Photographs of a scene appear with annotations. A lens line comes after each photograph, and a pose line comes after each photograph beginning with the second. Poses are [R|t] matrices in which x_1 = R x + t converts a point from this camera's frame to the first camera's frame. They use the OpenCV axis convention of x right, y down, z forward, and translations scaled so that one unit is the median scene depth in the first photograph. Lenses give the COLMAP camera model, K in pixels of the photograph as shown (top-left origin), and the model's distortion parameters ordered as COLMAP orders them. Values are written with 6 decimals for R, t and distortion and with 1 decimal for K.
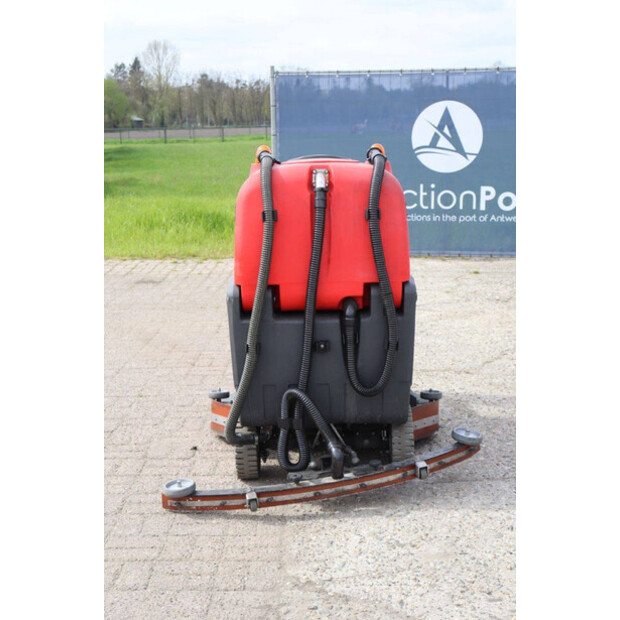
lens RADIAL K [[1033.6, 0, 311.5], [0, 1033.6, 303.3], [0, 0, 1]] dist [0.151568, 0.000000]
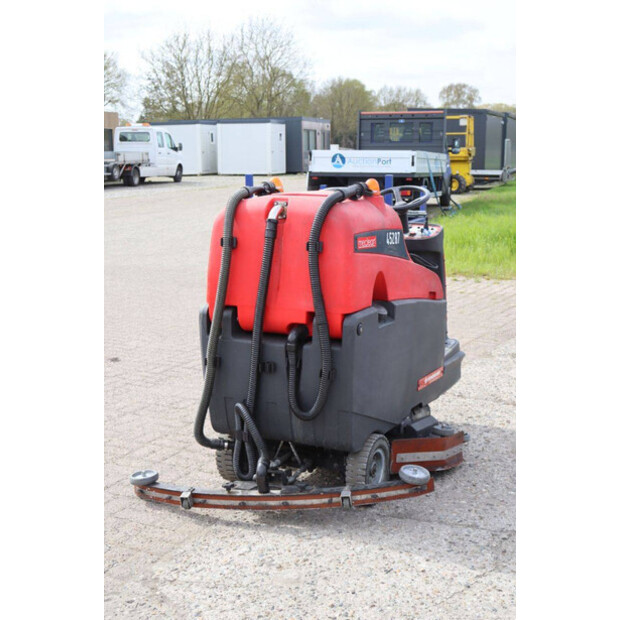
lens RADIAL K [[985.2, 0, 311.1], [0, 985.2, 309.8], [0, 0, 1]] dist [0.129244, 0.000000]
pose [[0.893592, 0.090932, -0.439573, 0.490958], [-0.092310, 0.995562, 0.018293, -0.039755], [0.439286, 0.024230, 0.898020, 0.109504]]
